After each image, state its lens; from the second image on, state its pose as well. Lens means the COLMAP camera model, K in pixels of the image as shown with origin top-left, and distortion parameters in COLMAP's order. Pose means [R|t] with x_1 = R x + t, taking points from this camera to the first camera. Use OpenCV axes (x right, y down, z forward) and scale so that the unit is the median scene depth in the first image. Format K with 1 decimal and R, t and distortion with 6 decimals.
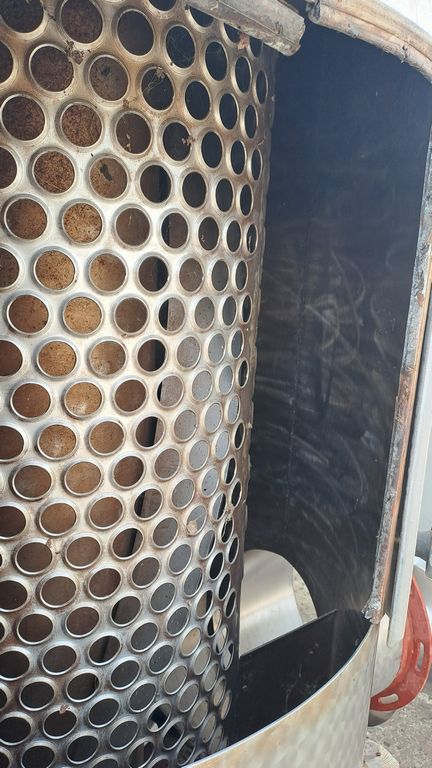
lens RADIAL K [[558.3, 0, 213.1], [0, 558.3, 404.8], [0, 0, 1]] dist [0.033431, -0.049287]
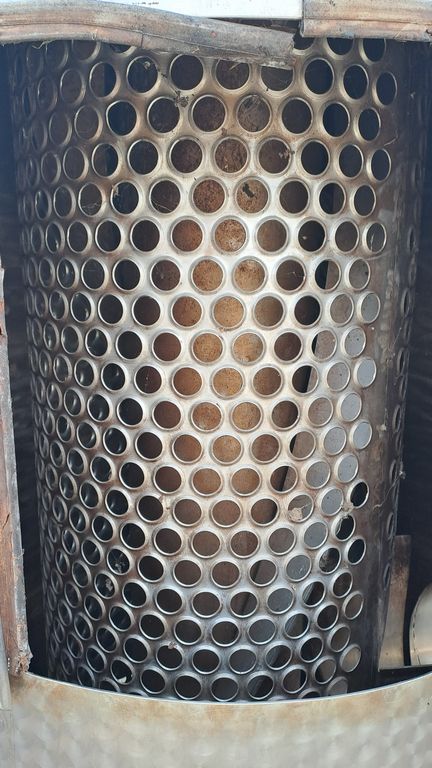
lens RADIAL K [[558.3, 0, 213.1], [0, 558.3, 404.8], [0, 0, 1]] dist [0.033431, -0.049287]
pose [[0.859393, 0.074914, -0.505797, 0.425680], [-0.090227, 0.995904, -0.005801, 0.041540], [0.503291, 0.050622, 0.862633, -0.003021]]
